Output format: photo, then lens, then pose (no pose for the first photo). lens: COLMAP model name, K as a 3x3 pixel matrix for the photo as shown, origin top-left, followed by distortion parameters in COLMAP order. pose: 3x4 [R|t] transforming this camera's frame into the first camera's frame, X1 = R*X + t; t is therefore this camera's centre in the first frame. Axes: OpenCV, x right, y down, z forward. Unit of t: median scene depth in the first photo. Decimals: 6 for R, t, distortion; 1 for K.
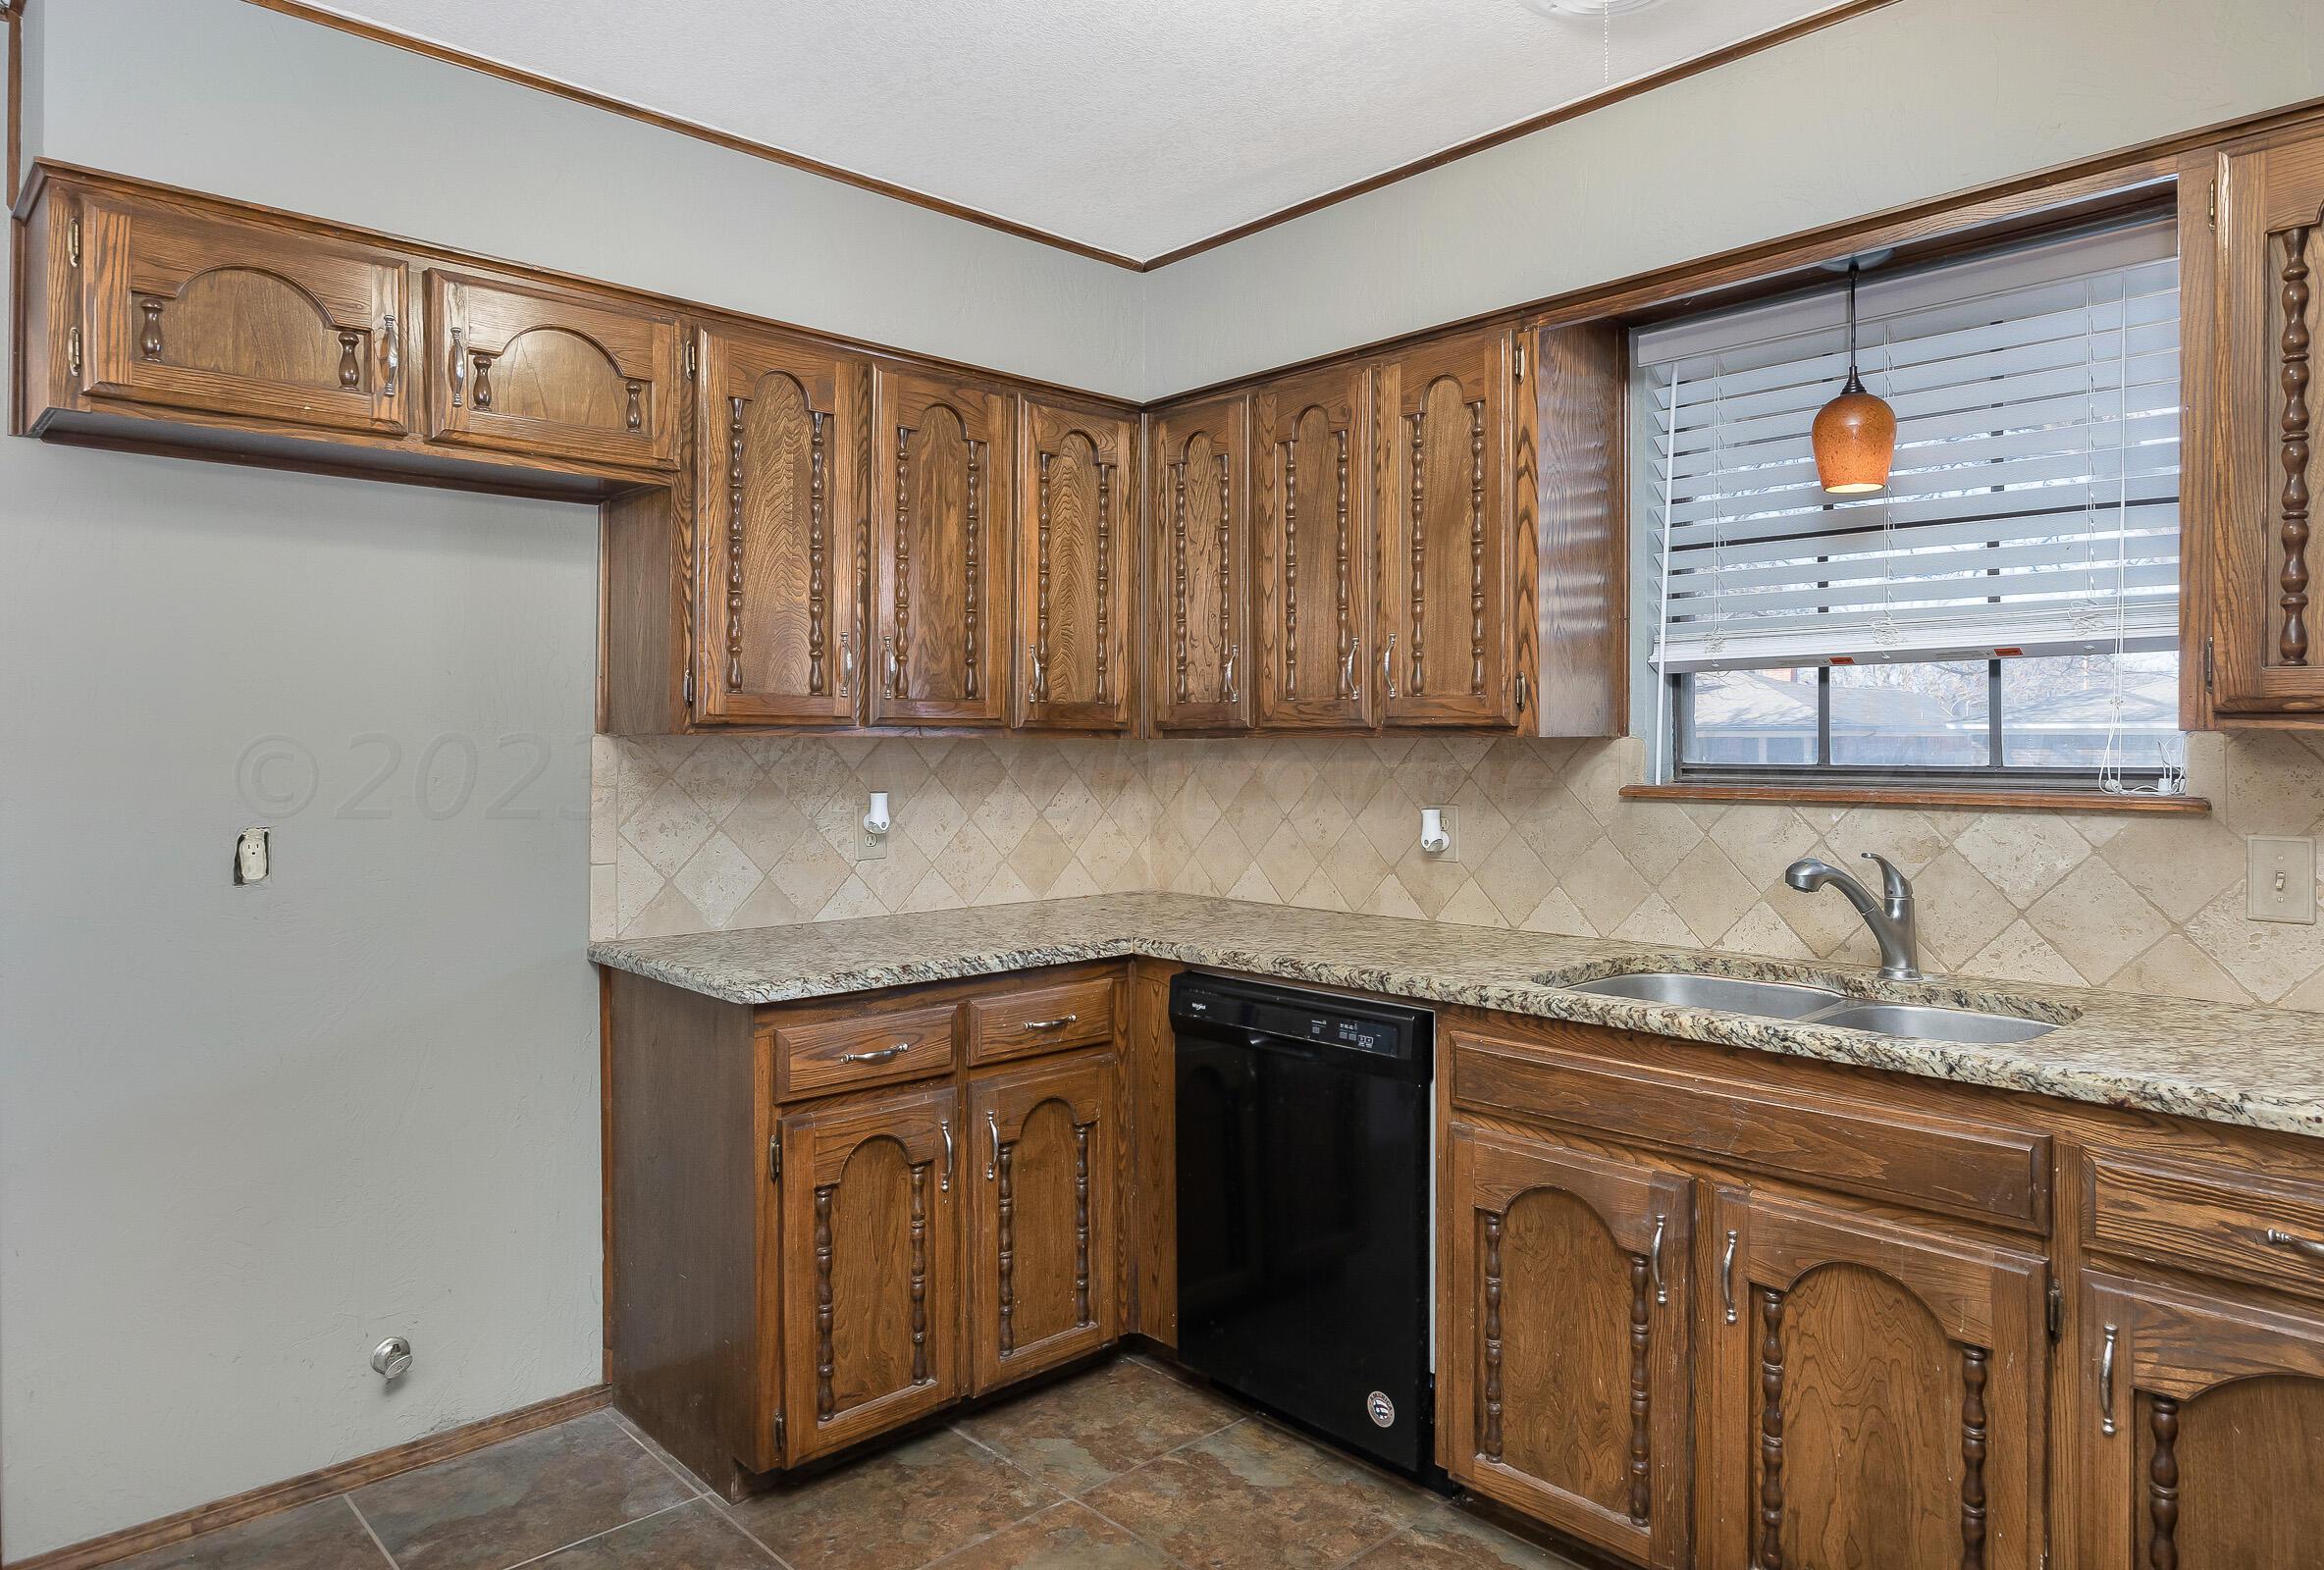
lens RADIAL K [[1600.8, 0, 1229.4], [0, 1600.8, 735.6], [0, 0, 1]] dist [-0.005241, -0.000640]
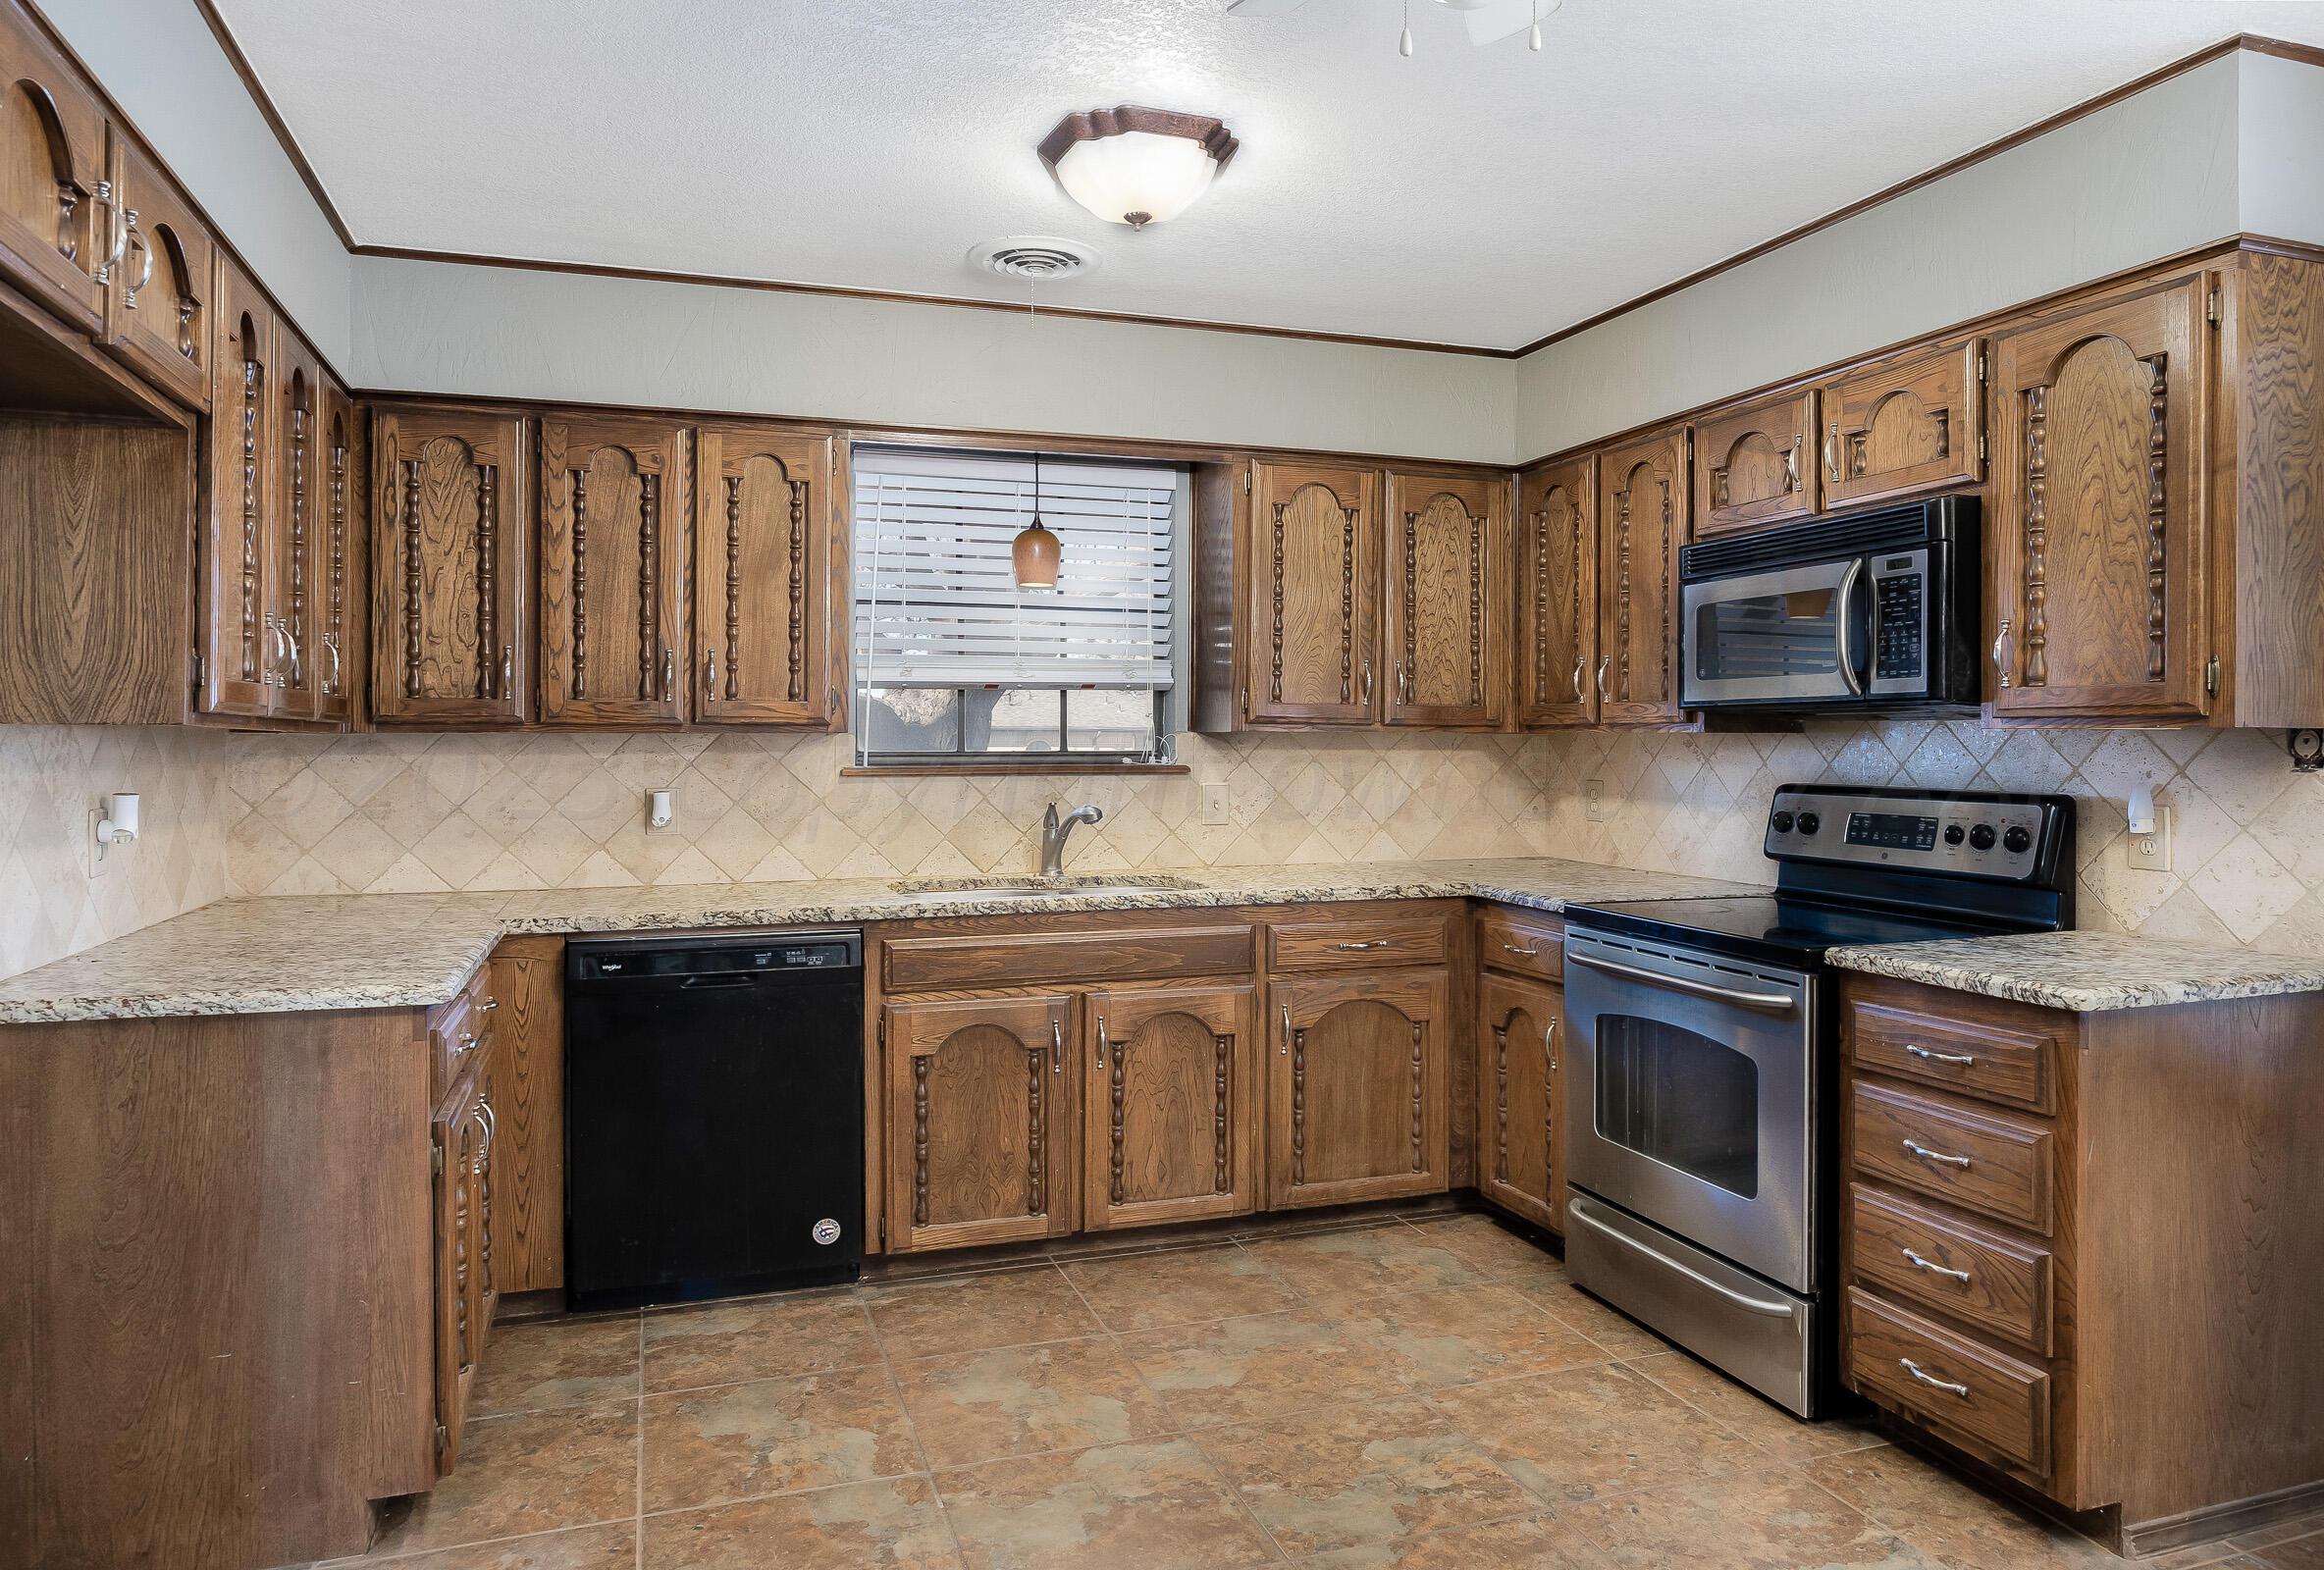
lens RADIAL K [[1600.8, 0, 1229.4], [0, 1600.8, 735.6], [0, 0, 1]] dist [-0.005241, -0.000640]
pose [[0.349095, 0.004756, 0.937075, -1.052080], [-0.003022, 0.999988, -0.003950, 0.008270], [-0.937082, -0.001453, 0.349105, 0.213732]]
